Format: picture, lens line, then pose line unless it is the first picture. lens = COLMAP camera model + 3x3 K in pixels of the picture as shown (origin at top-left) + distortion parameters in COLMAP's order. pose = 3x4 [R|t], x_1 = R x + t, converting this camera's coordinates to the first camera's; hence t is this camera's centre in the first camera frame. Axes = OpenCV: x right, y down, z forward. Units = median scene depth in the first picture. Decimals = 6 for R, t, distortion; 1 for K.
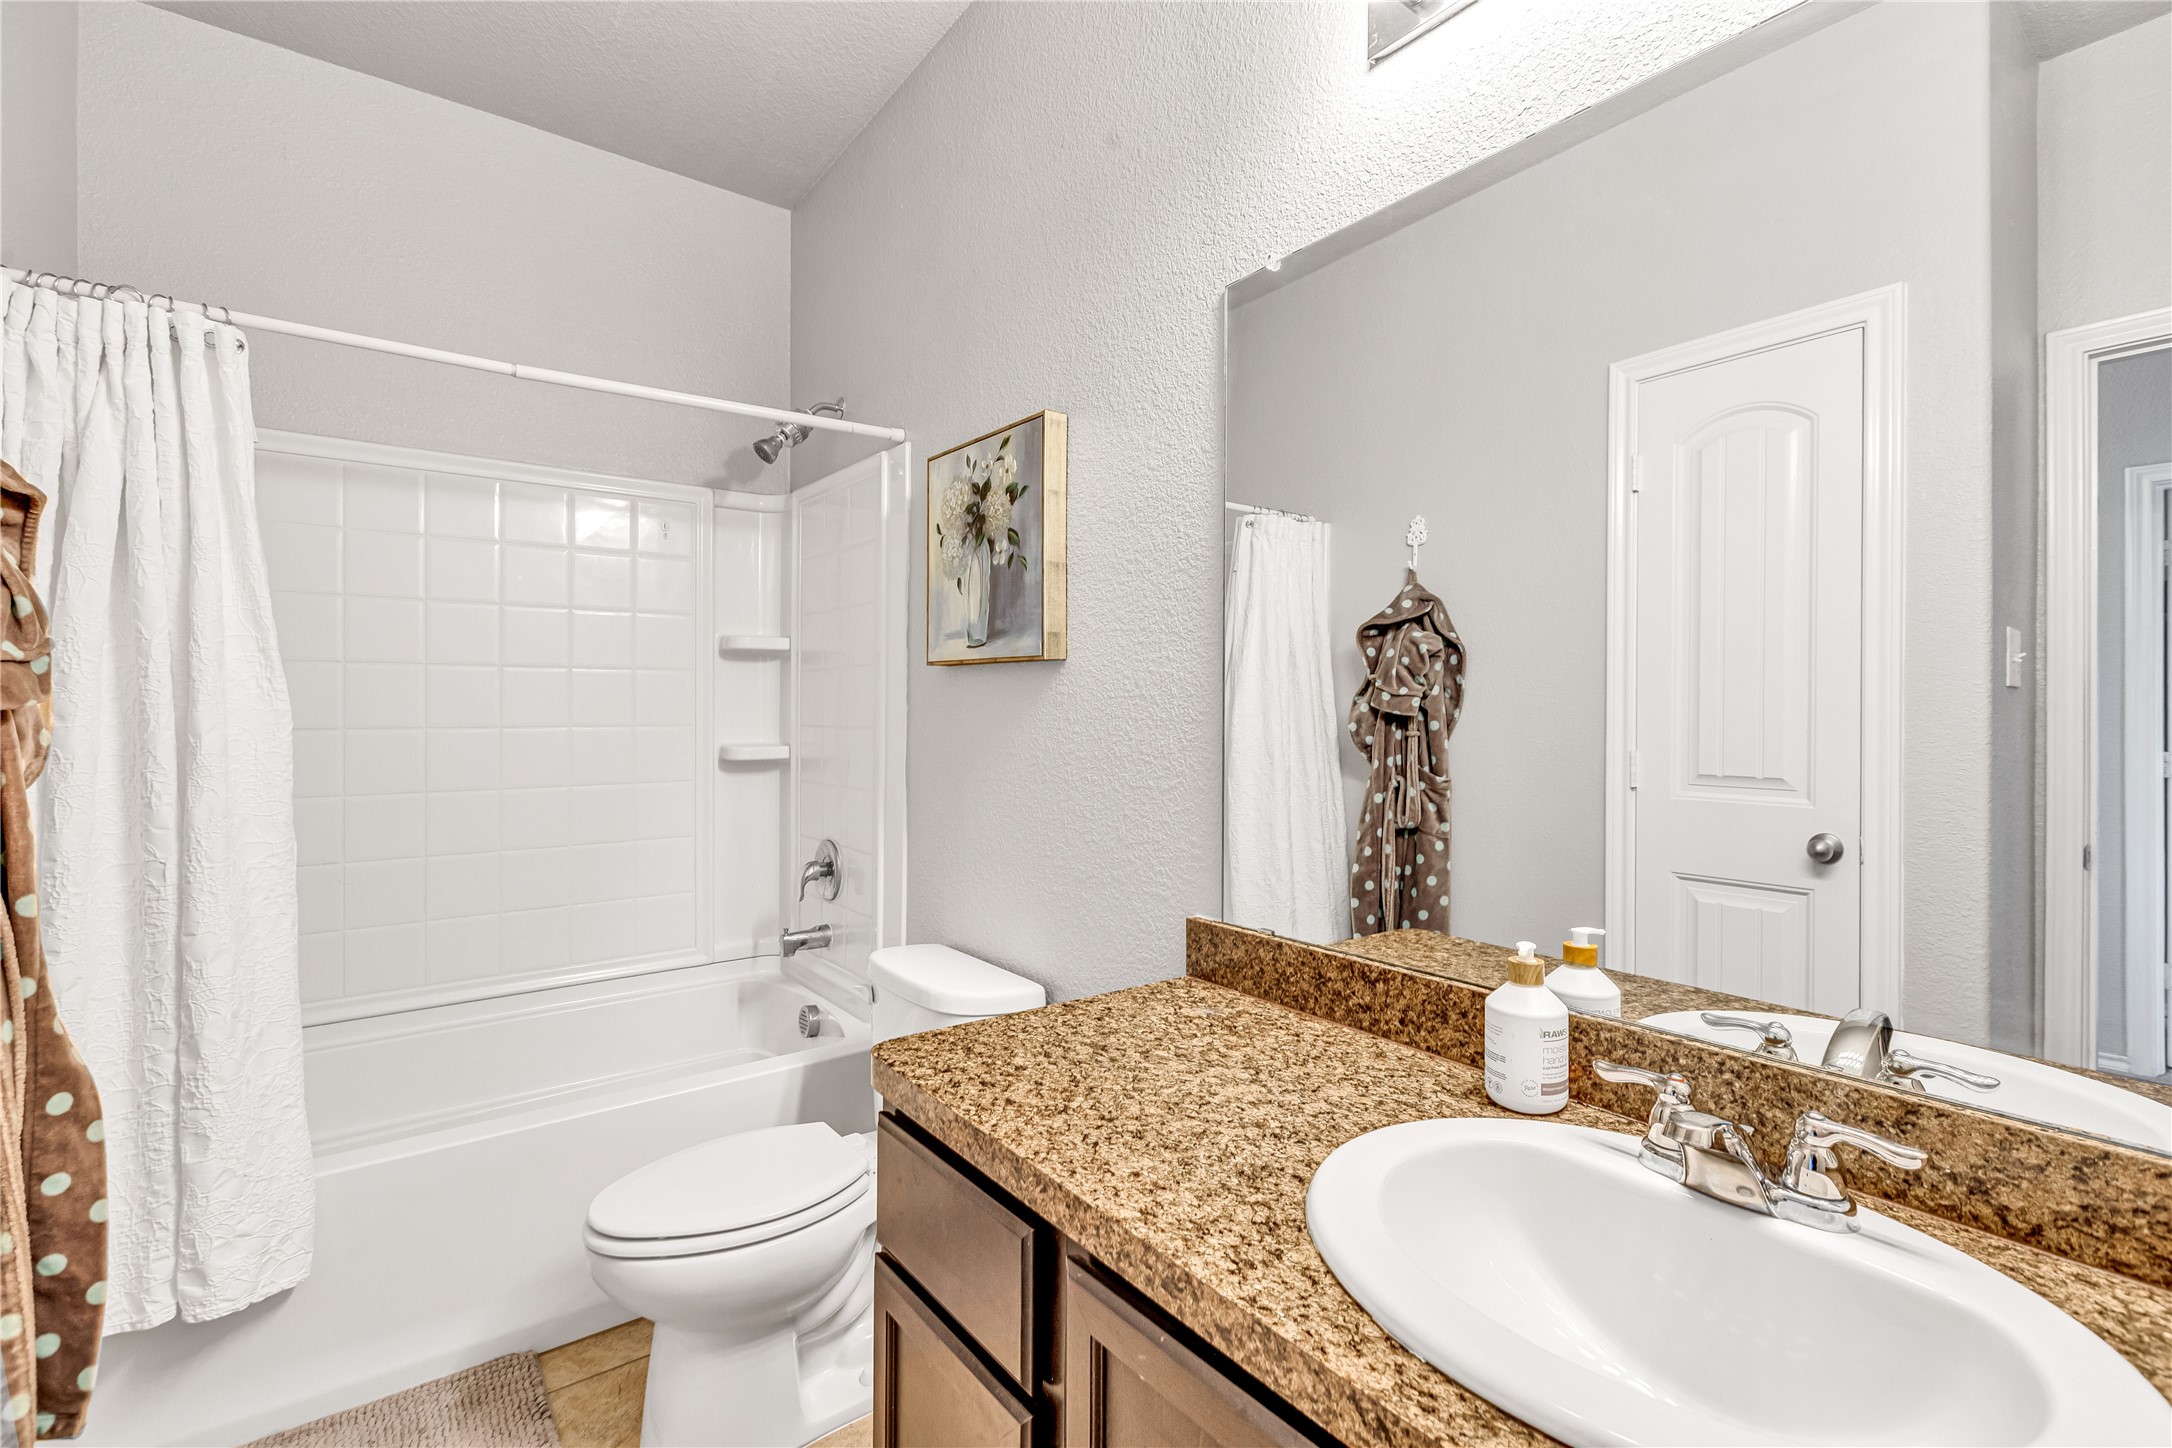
lens RADIAL K [[983.2, 0, 1084.8], [0, 983.2, 717.9], [0, 0, 1]] dist [0.004088, -0.000332]
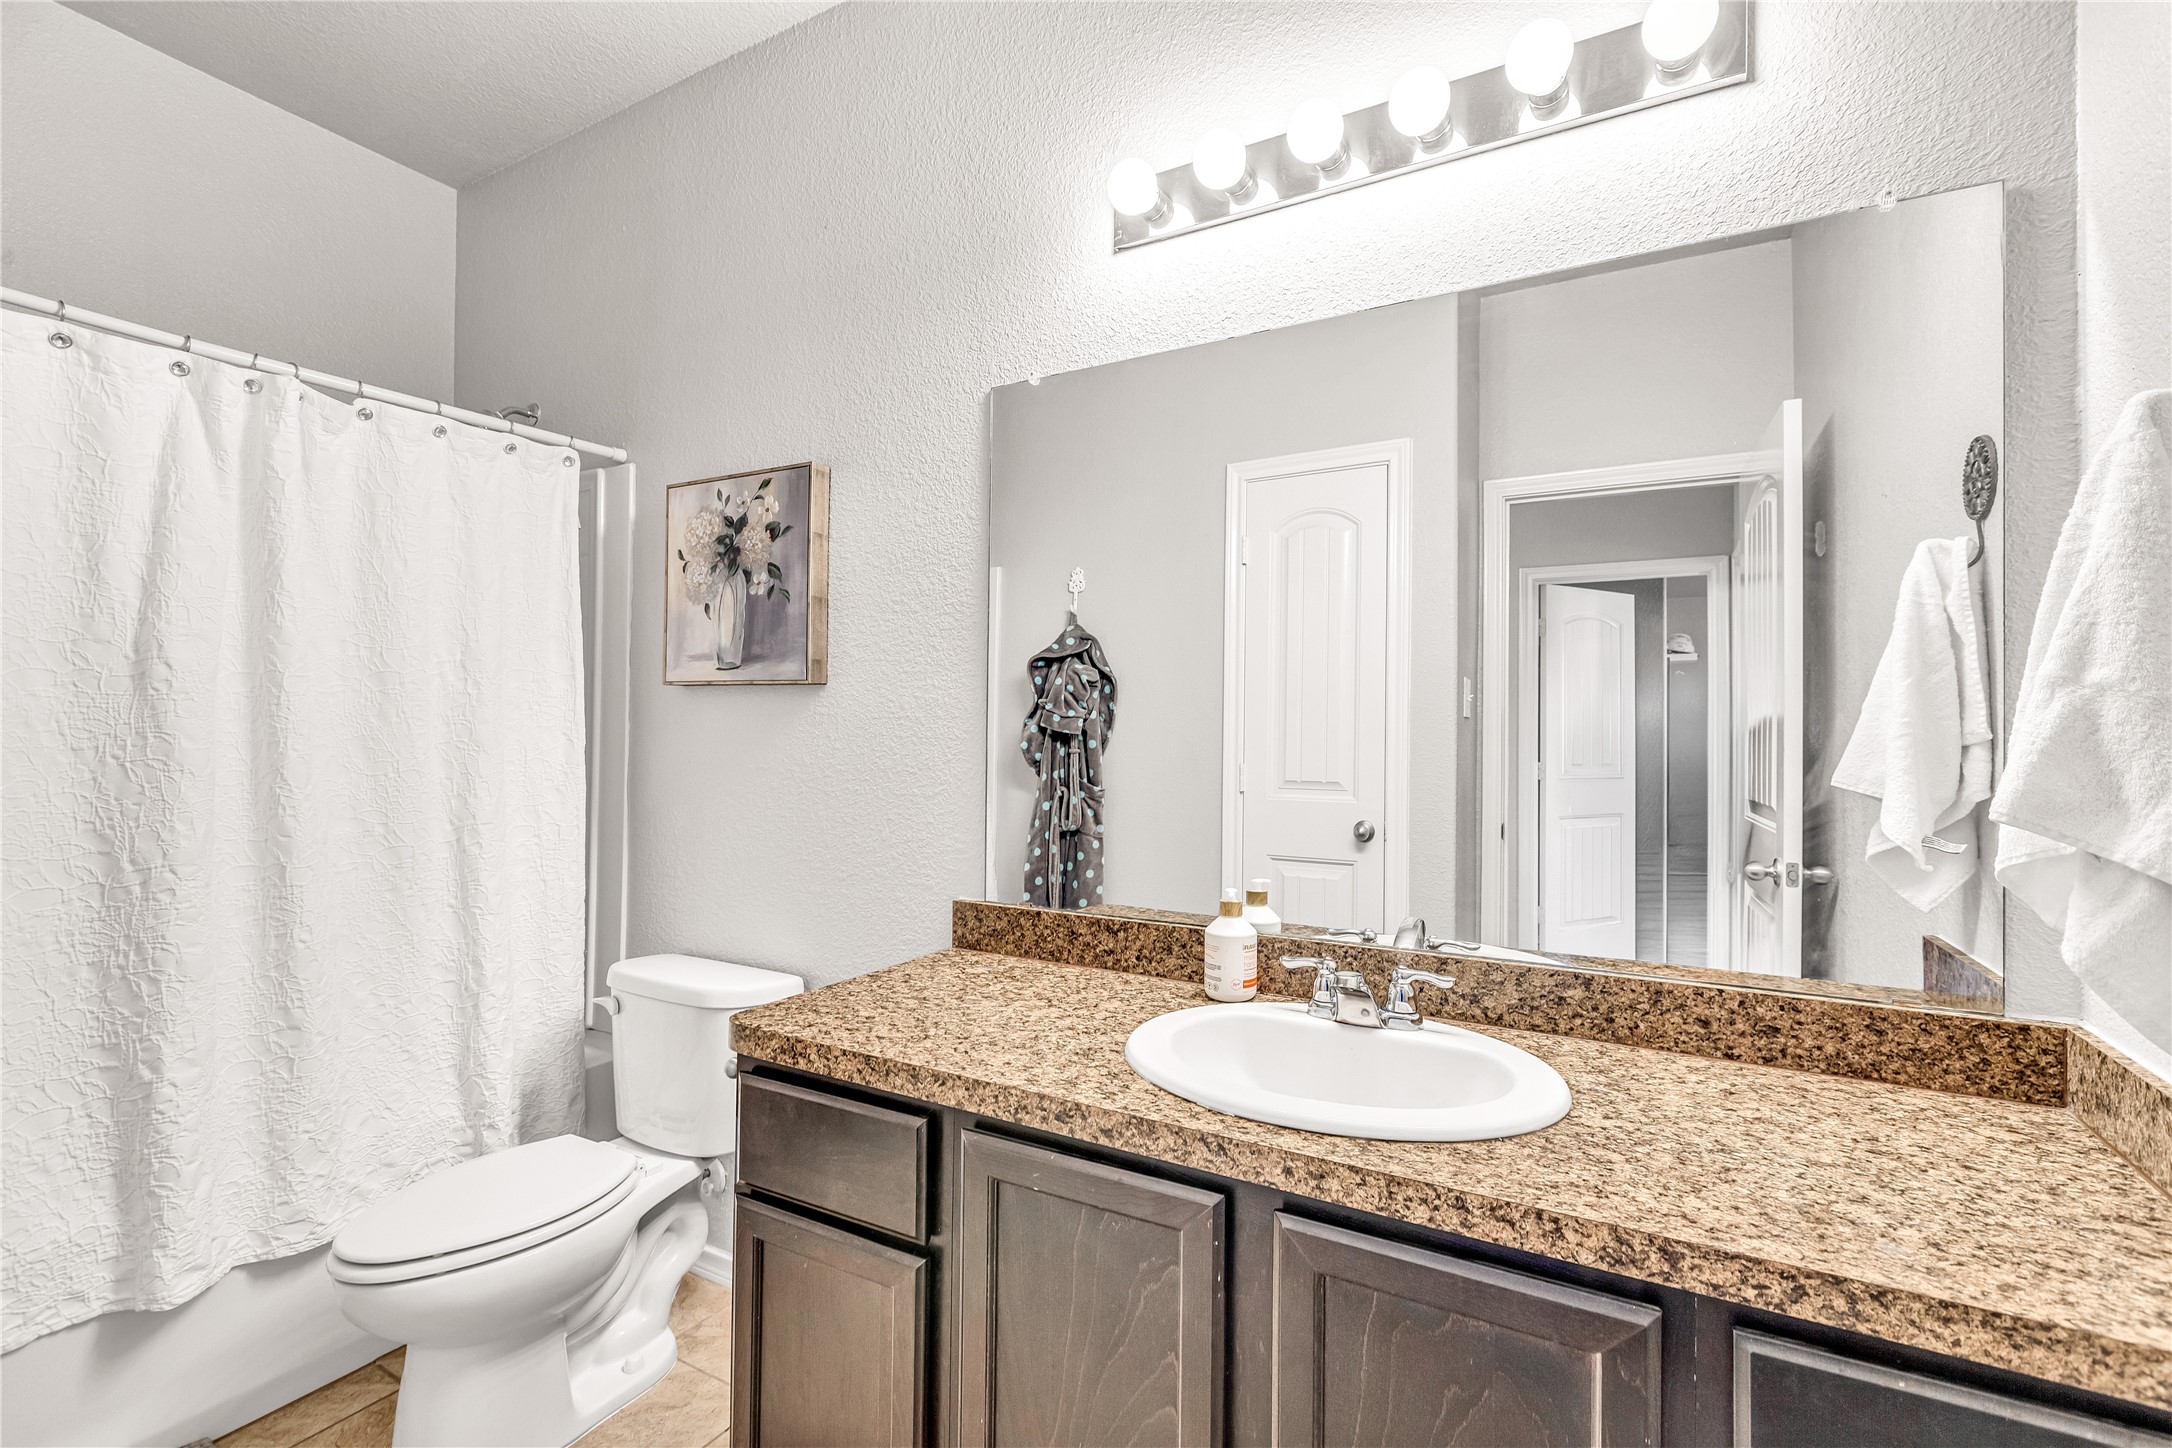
lens RADIAL K [[983.2, 0, 1092.5], [0, 983.2, 737.0], [0, 0, 1]] dist [0.004088, -0.000332]
pose [[0.917548, 0.003344, 0.397611, -0.268584], [-0.002630, 0.999994, -0.002341, 0.004809], [-0.397617, 0.001103, 0.917551, -0.219747]]
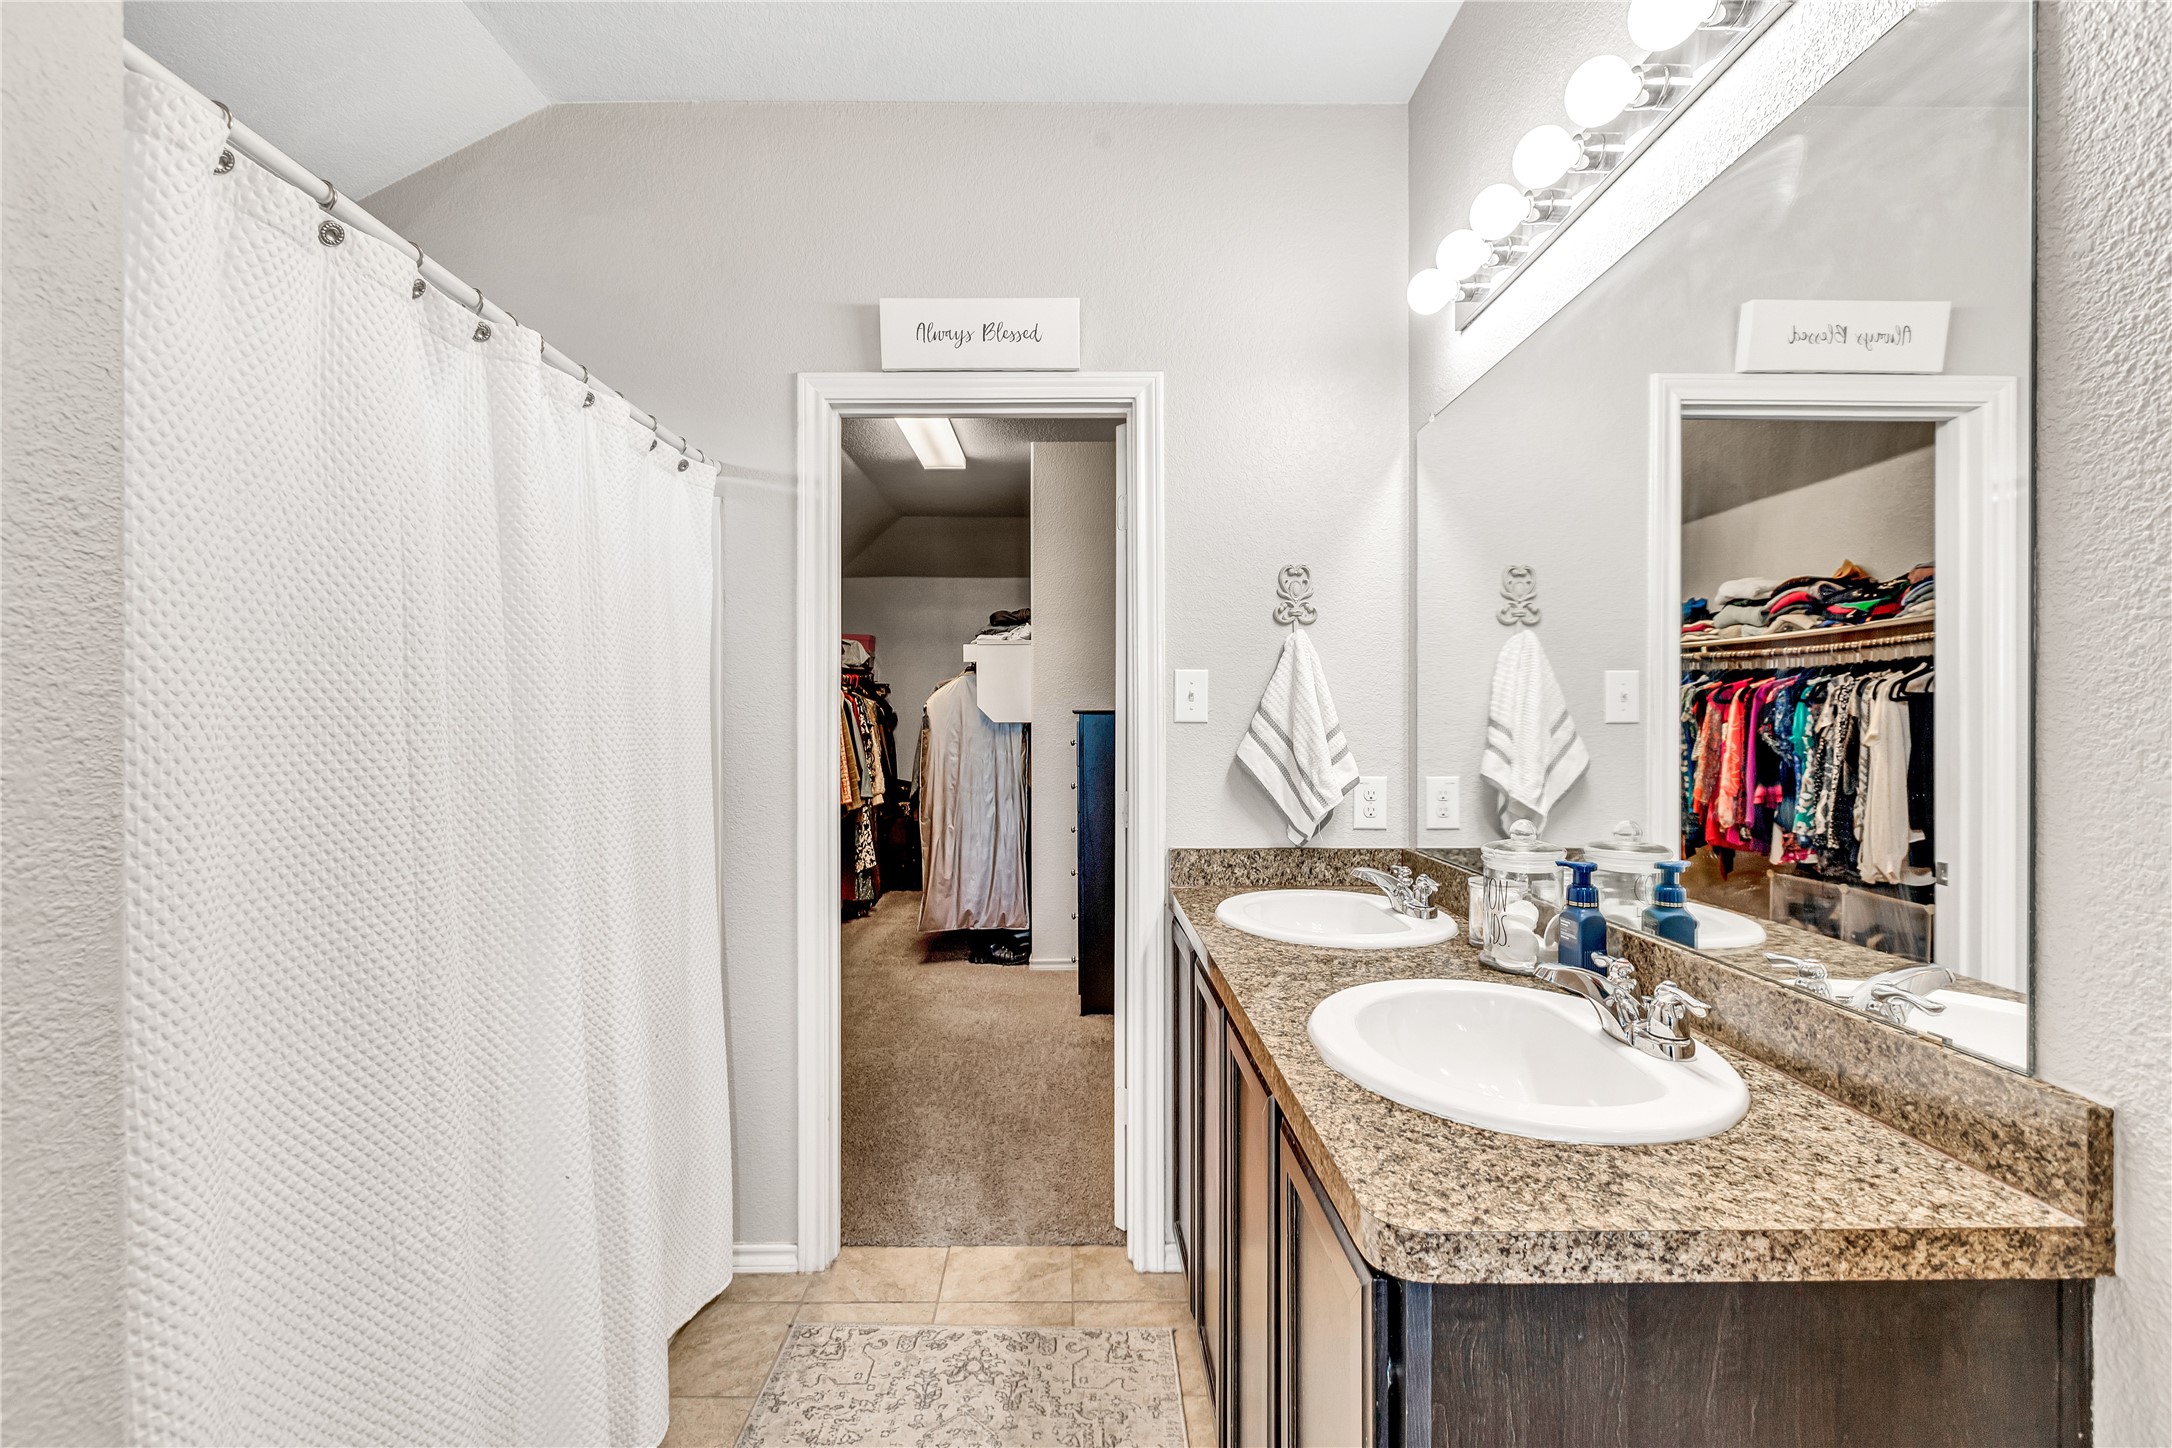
lens RADIAL K [[983.2, 0, 1073.4], [0, 983.2, 730.6], [0, 0, 1]] dist [0.004088, -0.000332]
pose [[-0.813918, -0.005546, 0.580953, 0.066818], [-0.005379, 0.999984, 0.002010, 0.022343], [-0.580955, -0.001489, -0.813934, 1.615983]]
